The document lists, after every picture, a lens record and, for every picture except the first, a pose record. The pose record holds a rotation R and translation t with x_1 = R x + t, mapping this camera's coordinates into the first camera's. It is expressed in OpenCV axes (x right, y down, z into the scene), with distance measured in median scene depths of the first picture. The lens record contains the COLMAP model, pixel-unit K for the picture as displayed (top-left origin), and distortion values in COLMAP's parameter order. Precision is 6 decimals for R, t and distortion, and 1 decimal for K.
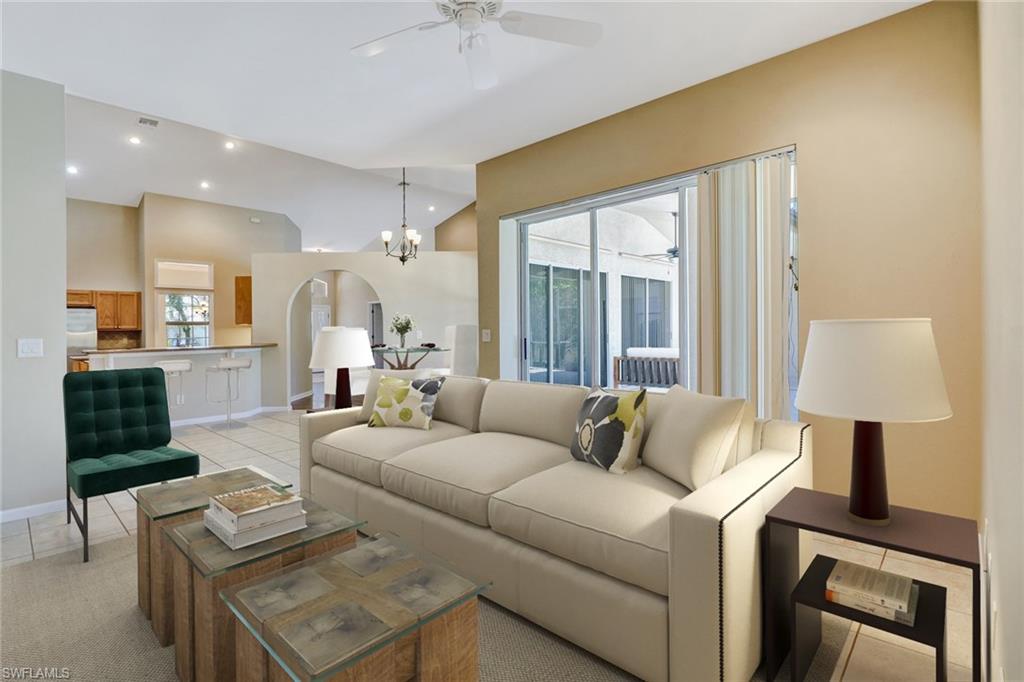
lens RADIAL K [[480.9, 0, 510.5], [0, 480.9, 334.6], [0, 0, 1]] dist [-0.008248, -0.001115]
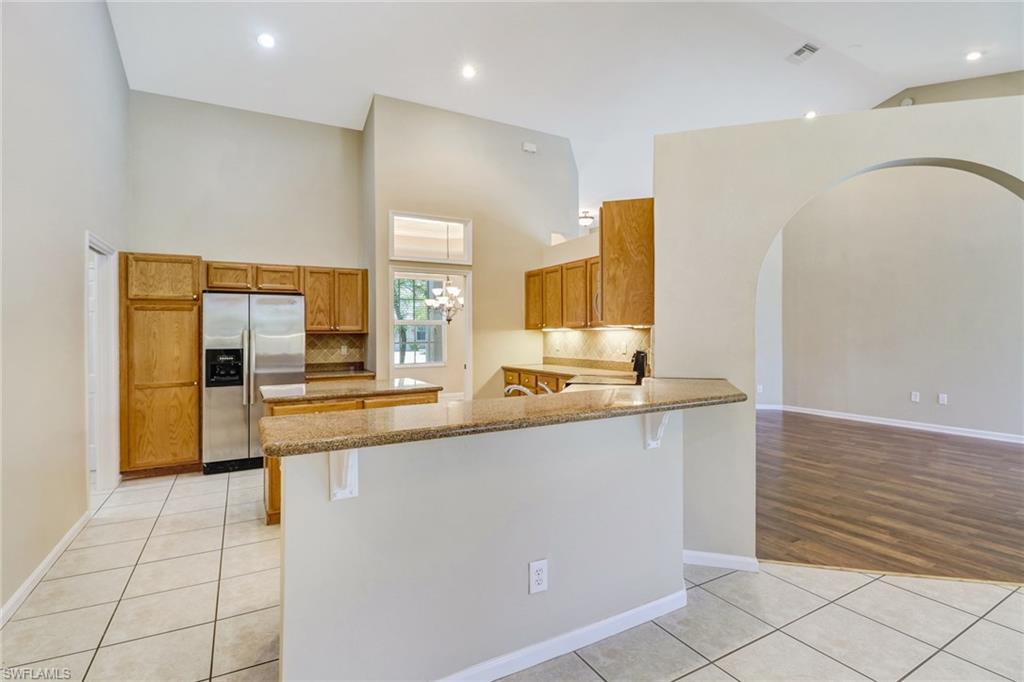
lens RADIAL K [[486.4, 0, 518.0], [0, 486.4, 336.6], [0, 0, 1]] dist [-0.000759, -0.000249]
pose [[0.955649, 0.010053, -0.294337, -0.421410], [-0.008861, 0.999946, 0.005383, -0.010073], [0.294375, -0.002536, 0.955687, 0.484610]]
